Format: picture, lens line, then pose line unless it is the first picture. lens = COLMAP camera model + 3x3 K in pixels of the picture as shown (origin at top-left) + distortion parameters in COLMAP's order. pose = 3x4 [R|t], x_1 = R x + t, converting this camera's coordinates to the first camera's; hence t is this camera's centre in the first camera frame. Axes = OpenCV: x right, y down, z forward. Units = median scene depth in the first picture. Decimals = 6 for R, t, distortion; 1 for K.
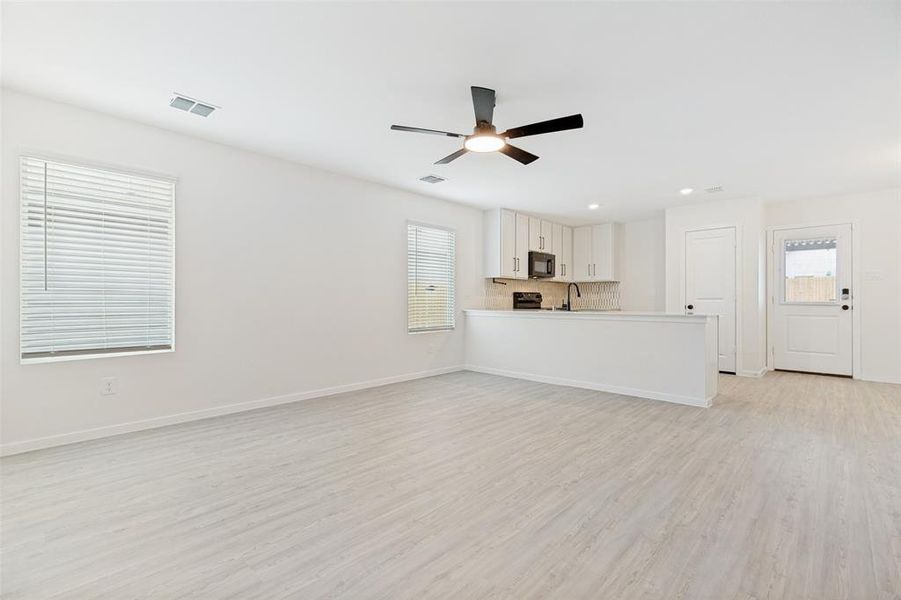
lens RADIAL K [[408.2, 0, 447.4], [0, 408.2, 298.8], [0, 0, 1]] dist [0.005077, 0.000017]
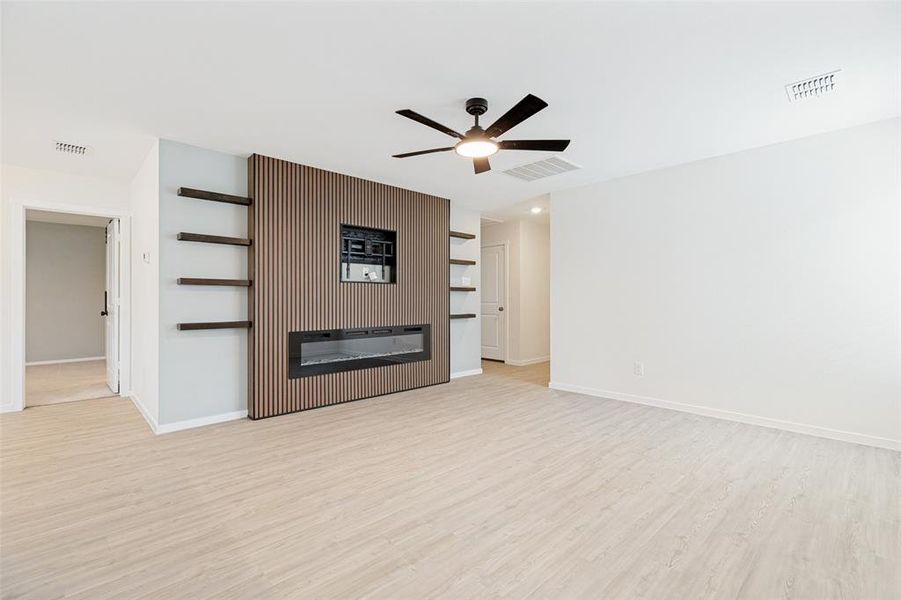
lens RADIAL K [[403.0, 0, 450.0], [0, 403.0, 298.3], [0, 0, 1]] dist [0.003197, 0.000075]
pose [[-0.999099, -0.000620, 0.042441, 0.096979], [-0.000992, 0.999961, -0.008765, -0.014514], [-0.042433, -0.008799, -0.999061, 1.643648]]
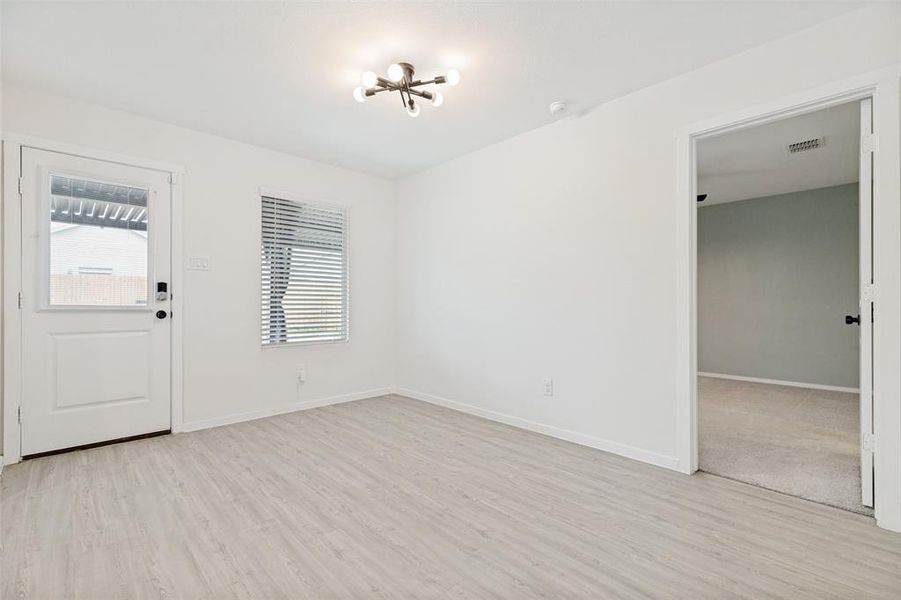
lens RADIAL K [[405.3, 0, 448.1], [0, 405.3, 305.9], [0, 0, 1]] dist [0.003636, 0.000275]
pose [[0.053972, -0.004402, 0.998533, 0.670545], [-0.004432, 0.999979, 0.004648, 0.006887], [-0.998533, -0.004676, 0.053951, 0.902272]]
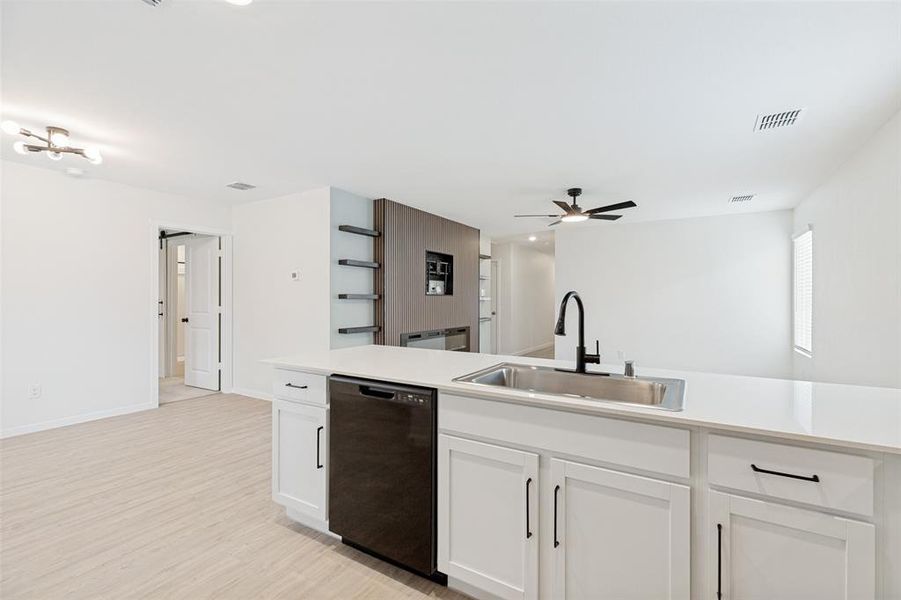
lens RADIAL K [[403.0, 0, 450.0], [0, 403.0, 298.3], [0, 0, 1]] dist [0.003197, 0.000075]
pose [[-0.977280, -0.006263, -0.211858, 0.743127], [-0.004340, 0.999945, -0.009539, -0.048099], [0.211906, -0.008402, -0.977254, 2.023113]]
